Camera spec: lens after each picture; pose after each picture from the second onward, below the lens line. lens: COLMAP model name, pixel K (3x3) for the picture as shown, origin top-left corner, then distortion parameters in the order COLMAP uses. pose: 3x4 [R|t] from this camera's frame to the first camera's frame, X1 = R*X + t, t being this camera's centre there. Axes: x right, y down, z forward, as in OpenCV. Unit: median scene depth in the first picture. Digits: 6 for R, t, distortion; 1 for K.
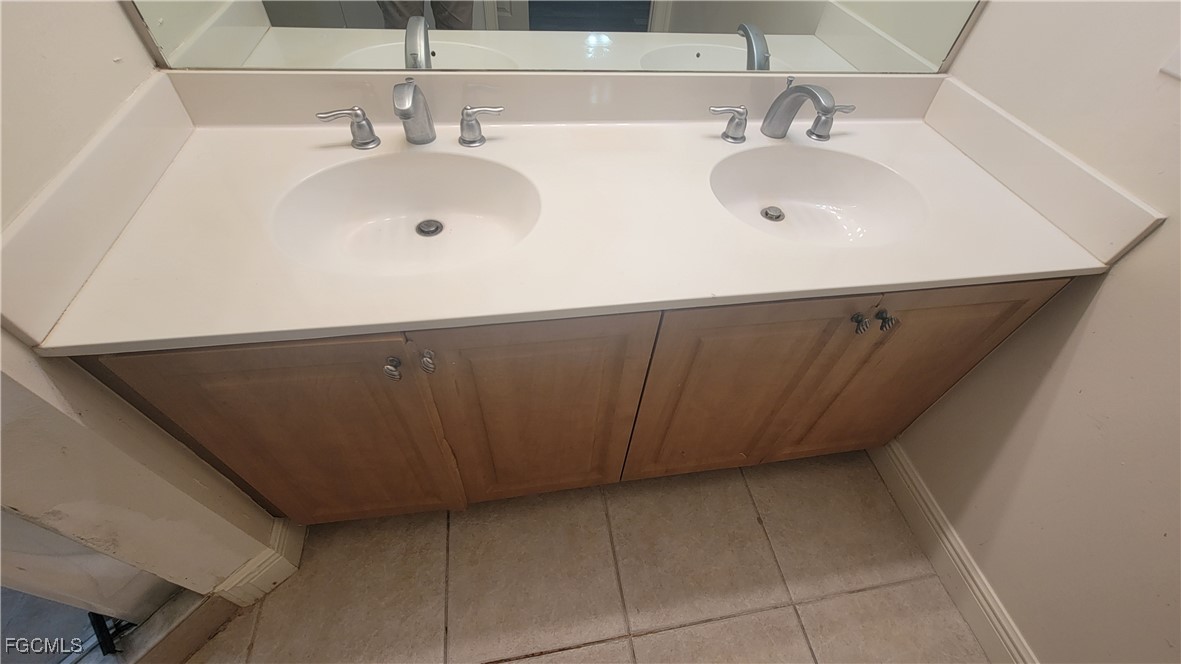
lens RADIAL K [[476.3, 0, 595.7], [0, 476.3, 336.1], [0, 0, 1]] dist [-0.001501, -0.000166]
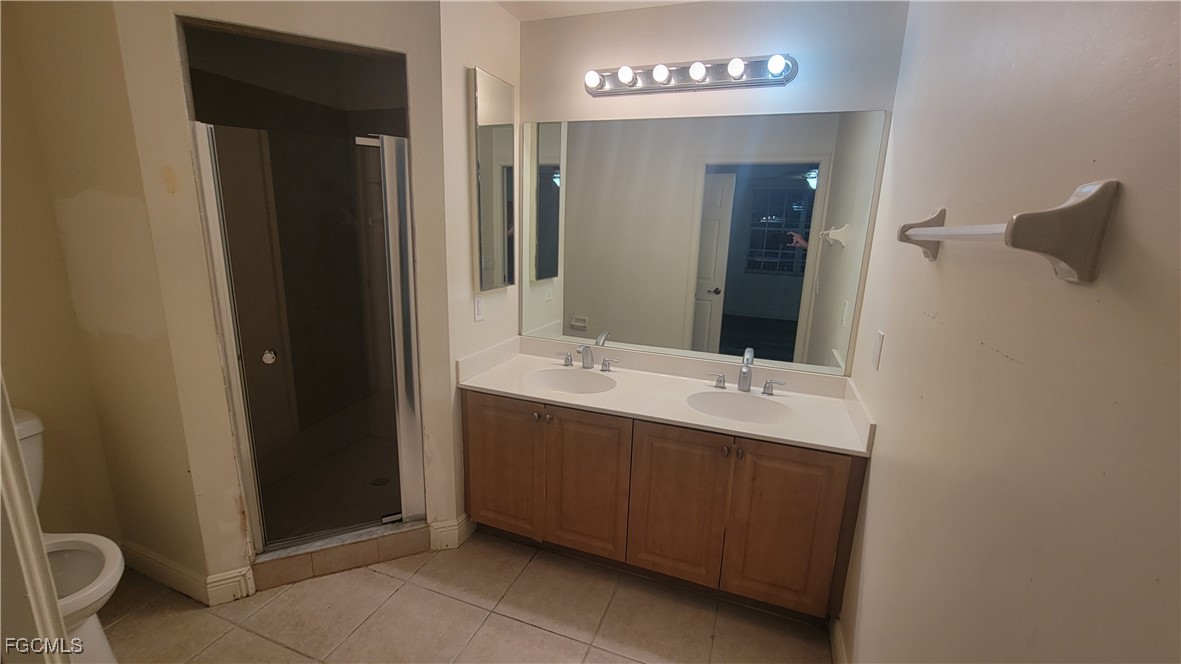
lens RADIAL K [[476.3, 0, 595.7], [0, 476.3, 336.1], [0, 0, 1]] dist [-0.001501, -0.000166]
pose [[0.864637, 0.068340, -0.497728, 0.843954], [-0.365618, 0.765064, -0.530095, 0.718063], [0.344567, 0.640318, 0.686489, -0.764940]]
